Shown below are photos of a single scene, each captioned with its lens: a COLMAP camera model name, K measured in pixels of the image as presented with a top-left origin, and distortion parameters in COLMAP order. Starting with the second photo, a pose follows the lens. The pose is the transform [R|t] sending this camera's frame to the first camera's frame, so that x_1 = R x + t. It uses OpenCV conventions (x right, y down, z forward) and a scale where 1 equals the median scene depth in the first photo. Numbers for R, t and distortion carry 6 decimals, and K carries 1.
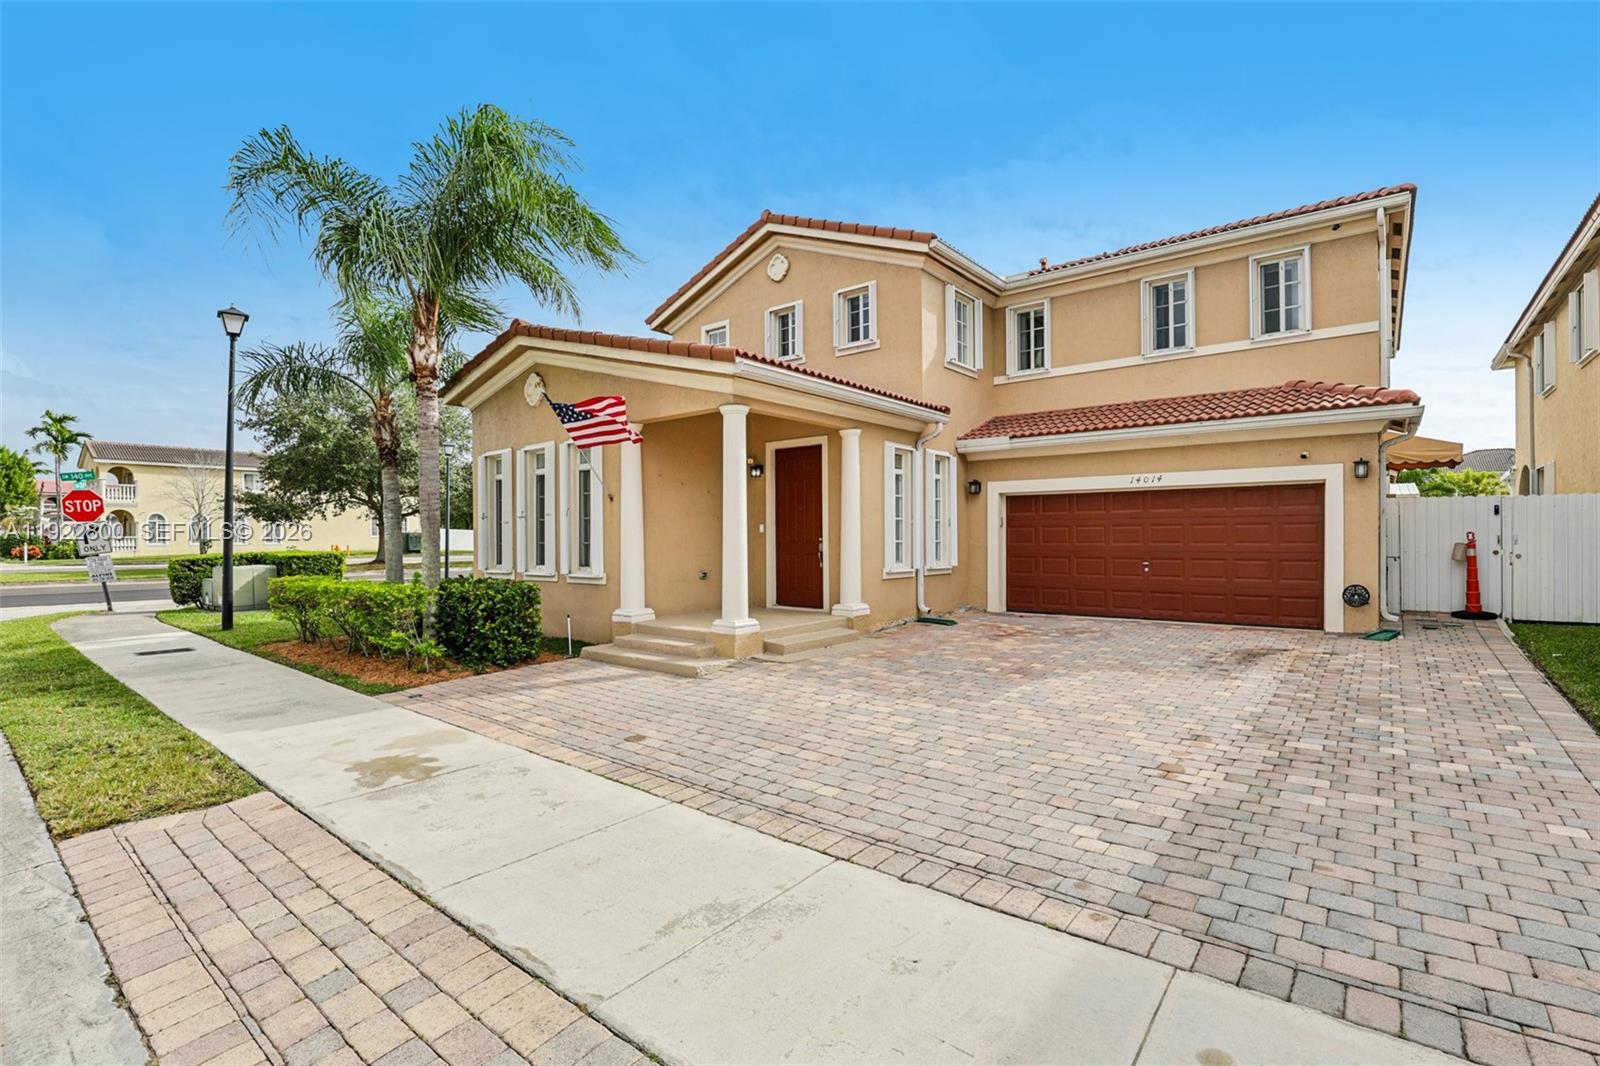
lens RADIAL K [[740.9, 0, 794.3], [0, 740.9, 538.7], [0, 0, 1]] dist [-0.031893, 0.005432]
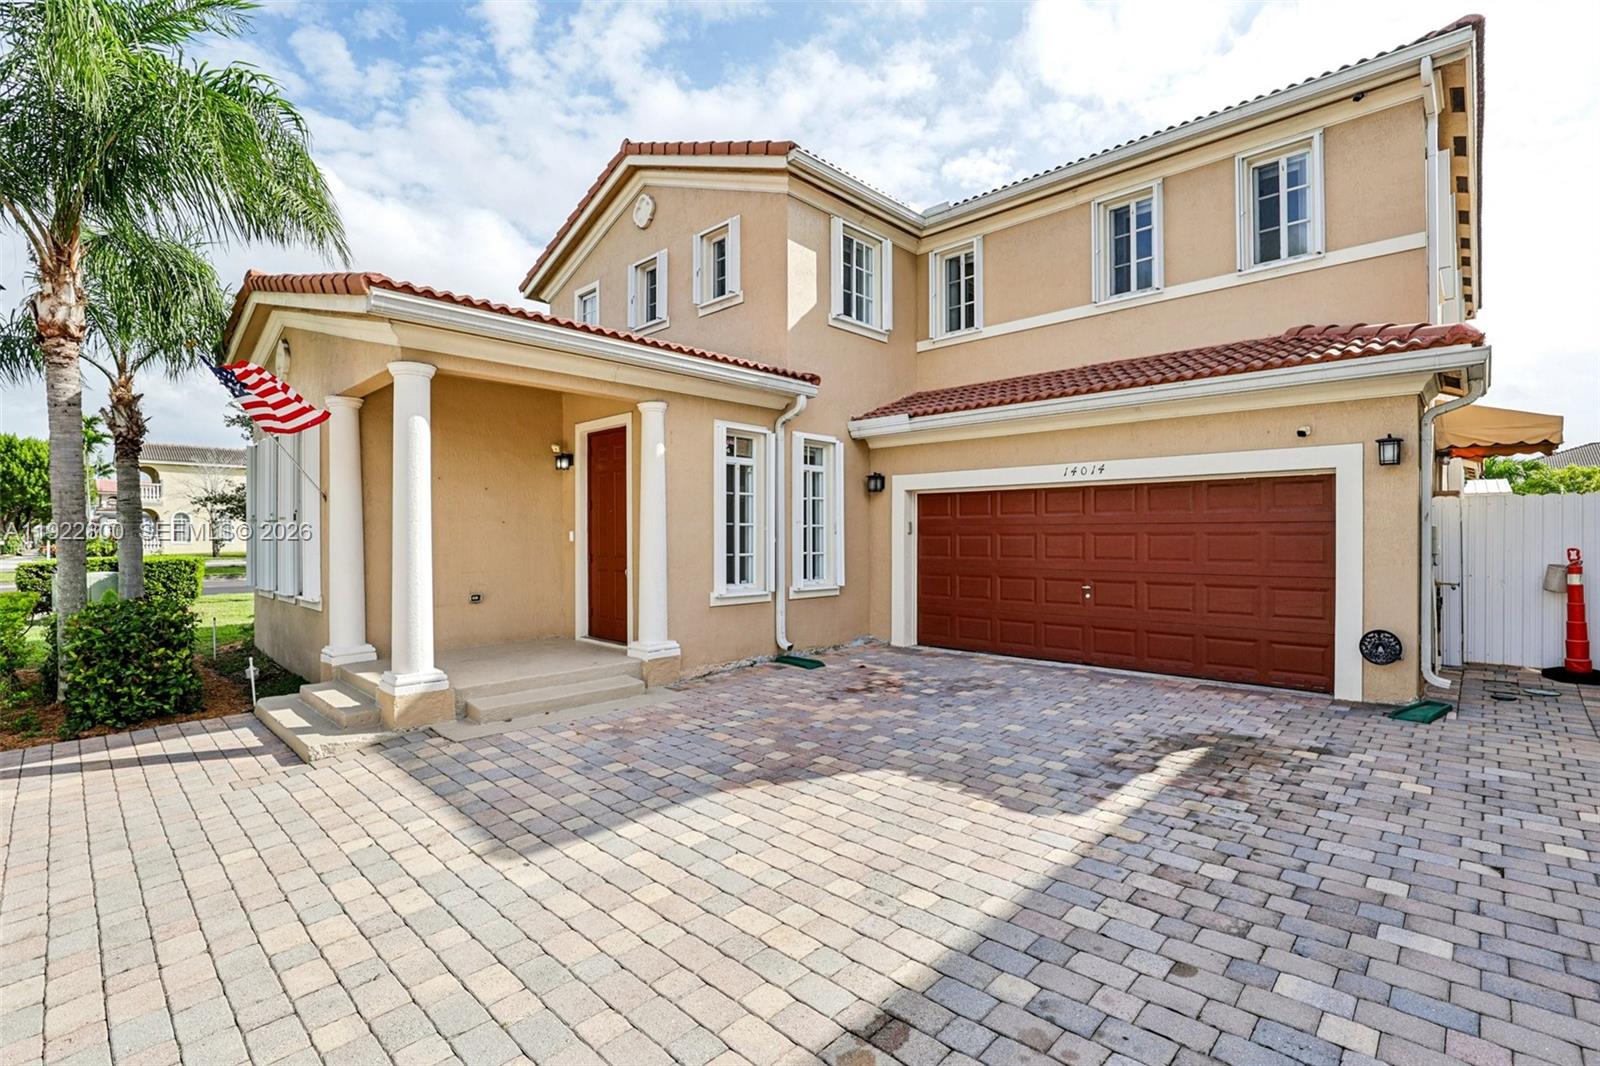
lens RADIAL K [[740.9, 0, 790.5], [0, 740.9, 534.9], [0, 0, 1]] dist [-0.031893, 0.005432]
pose [[0.996460, 0.004176, -0.083962, 0.255870], [-0.004504, 0.999983, -0.003710, -0.014015], [0.083945, 0.004075, 0.996462, 0.264188]]
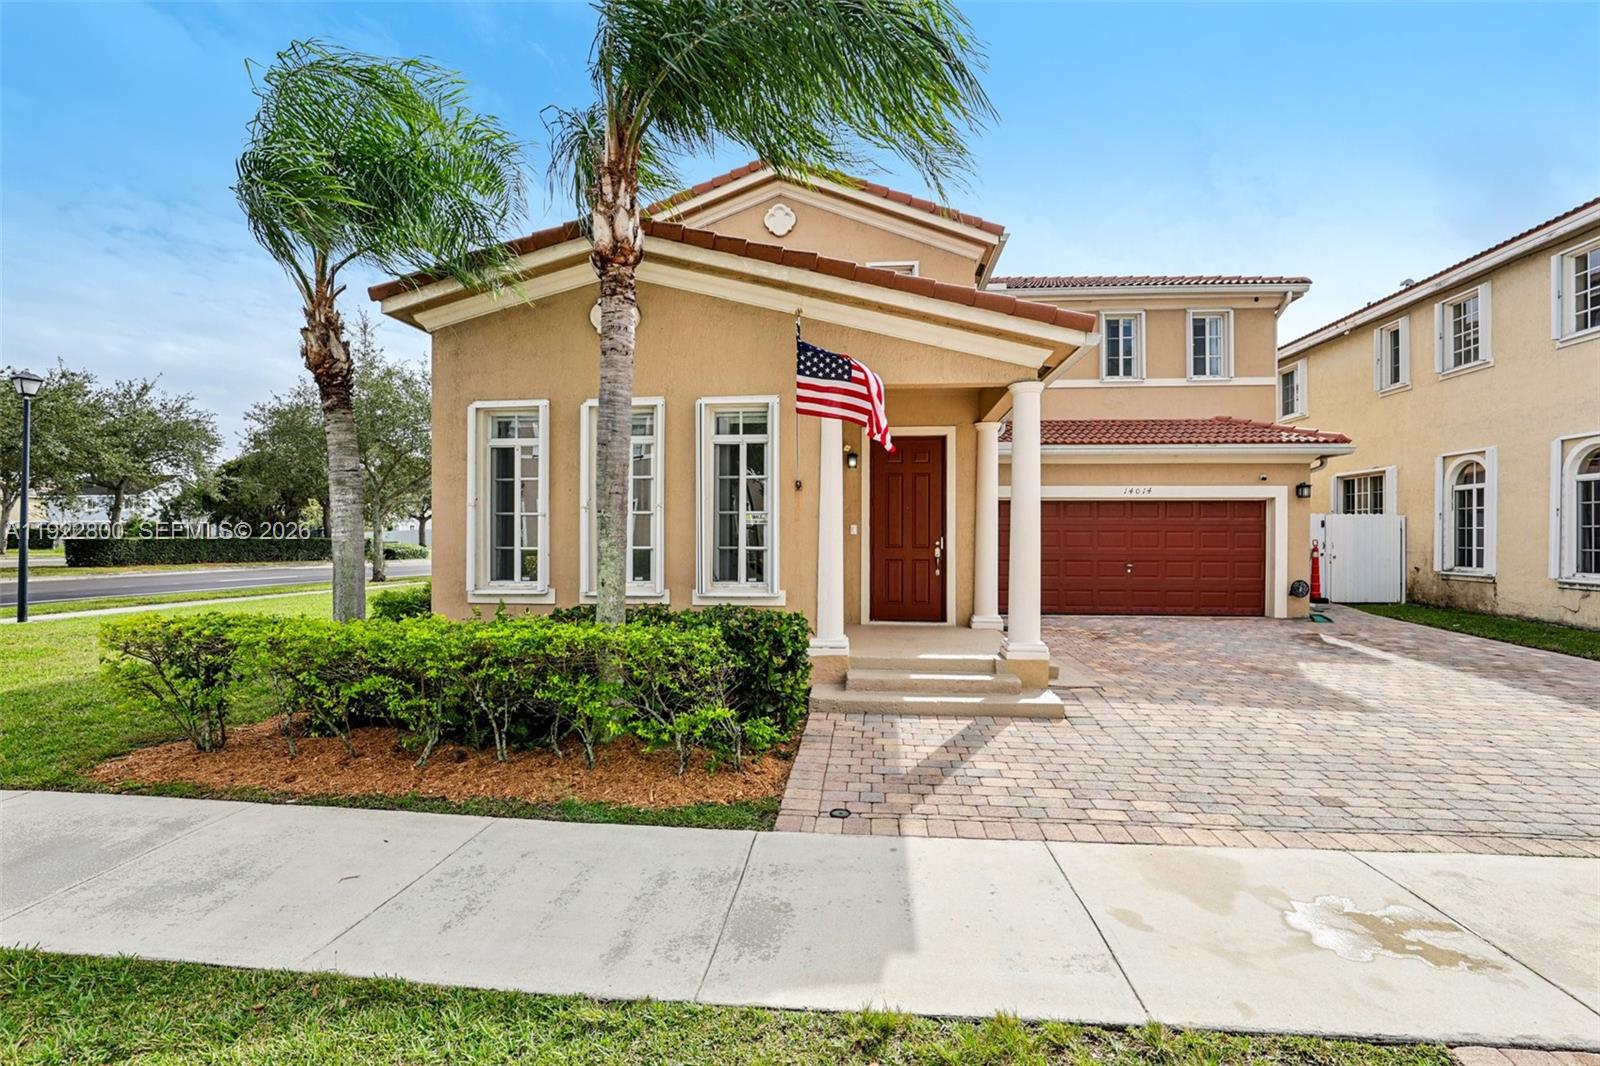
lens RADIAL K [[740.9, 0, 806.0], [0, 740.9, 542.5], [0, 0, 1]] dist [-0.031893, 0.005432]
pose [[0.830262, 0.003912, 0.557359, -0.574677], [-0.006263, 0.999978, 0.002311, -0.000975], [-0.557338, -0.005410, 0.830268, 0.349053]]
